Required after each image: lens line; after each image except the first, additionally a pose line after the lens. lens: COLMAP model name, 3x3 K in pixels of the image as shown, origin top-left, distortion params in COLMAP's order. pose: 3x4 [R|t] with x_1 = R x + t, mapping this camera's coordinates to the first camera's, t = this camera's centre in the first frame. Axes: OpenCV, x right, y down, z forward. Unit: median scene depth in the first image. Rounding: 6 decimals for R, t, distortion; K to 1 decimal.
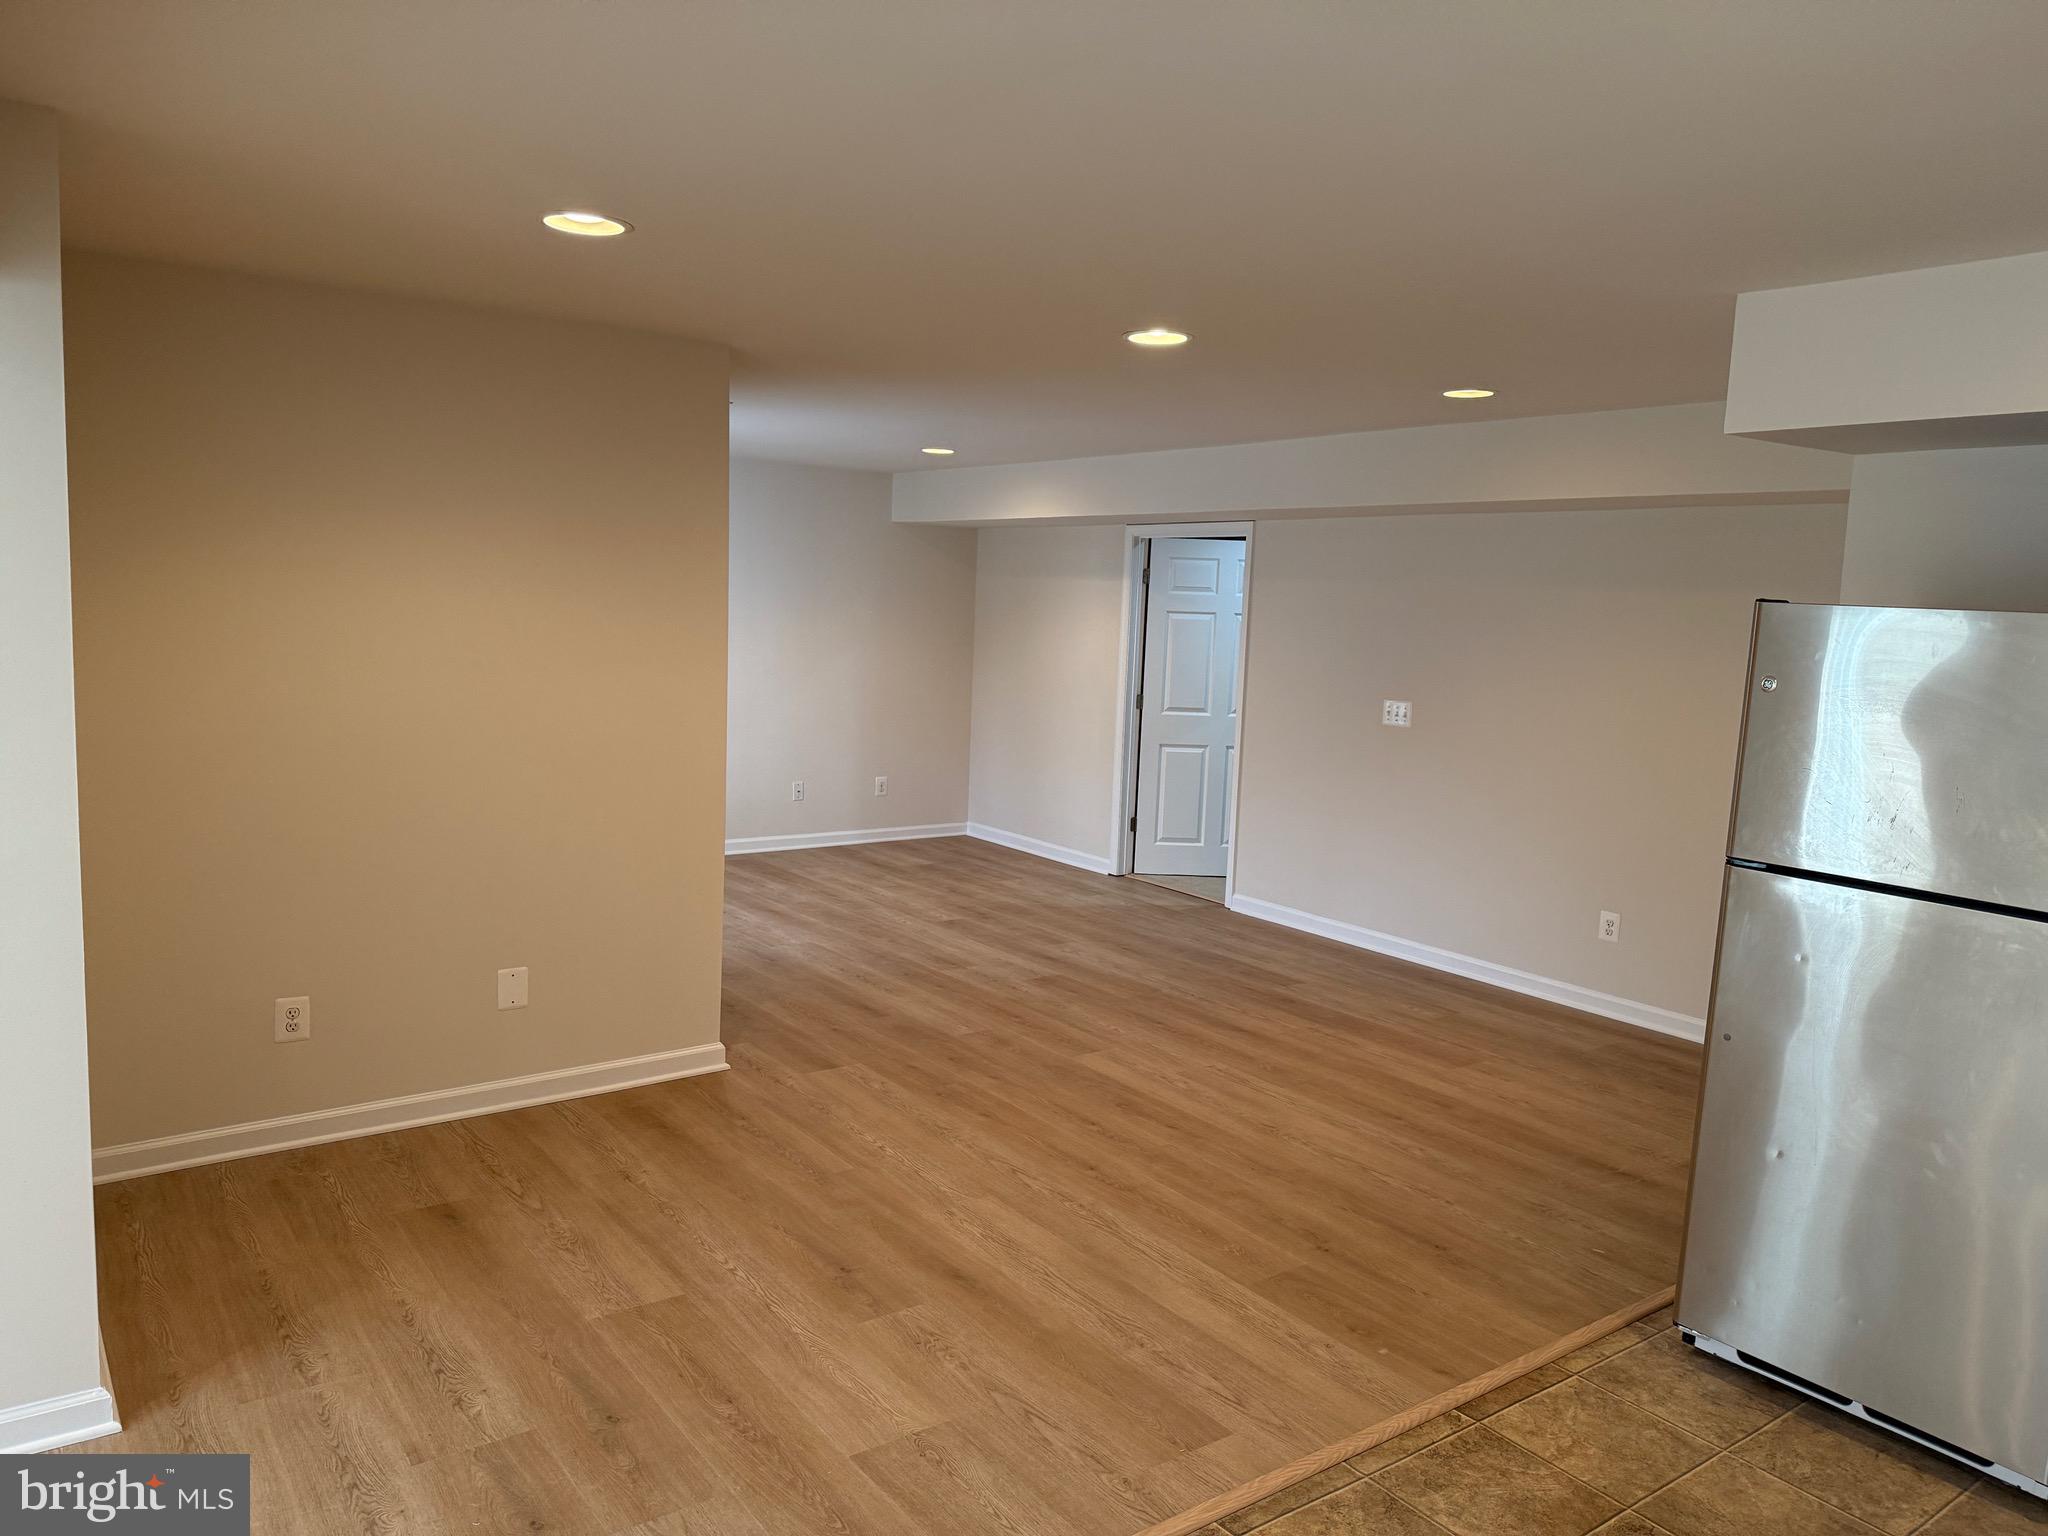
lens RADIAL K [[1429.6, 0, 1041.9], [0, 1429.6, 770.4], [0, 0, 1]] dist [0.075522, -0.097748]
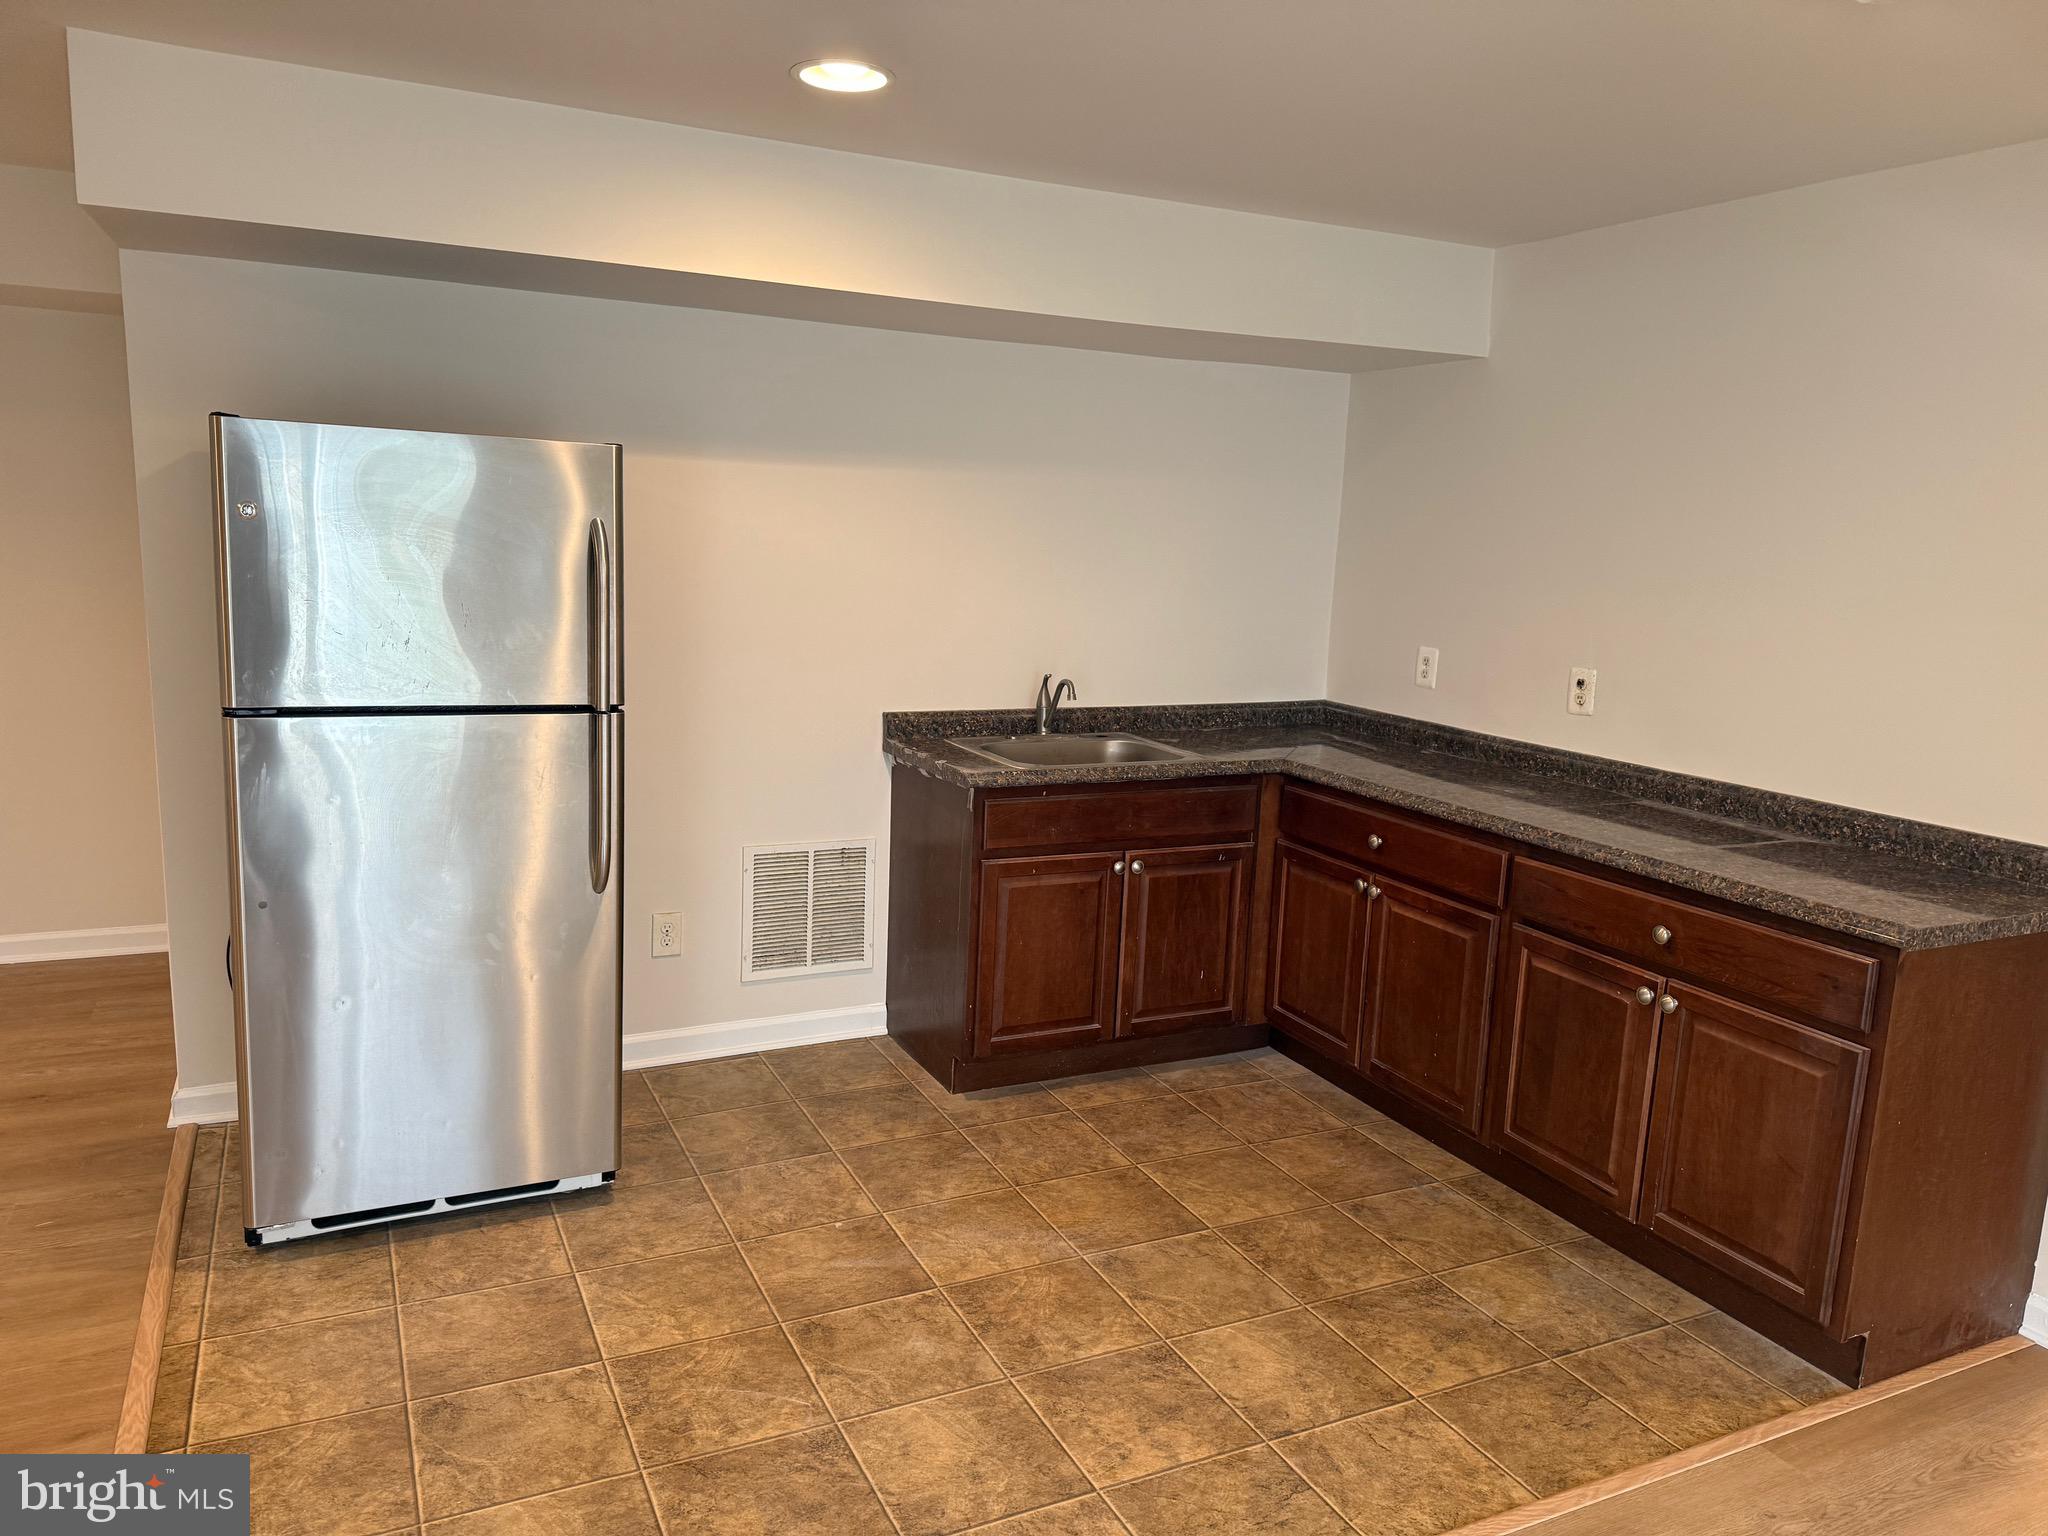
lens RADIAL K [[1429.6, 0, 1042.8], [0, 1429.6, 770.9], [0, 0, 1]] dist [0.075522, -0.097748]
pose [[0.180991, -0.201556, 0.962610, -0.215661], [0.080523, 0.978525, 0.189748, -0.022779], [-0.980183, 0.043169, 0.193334, 0.249271]]
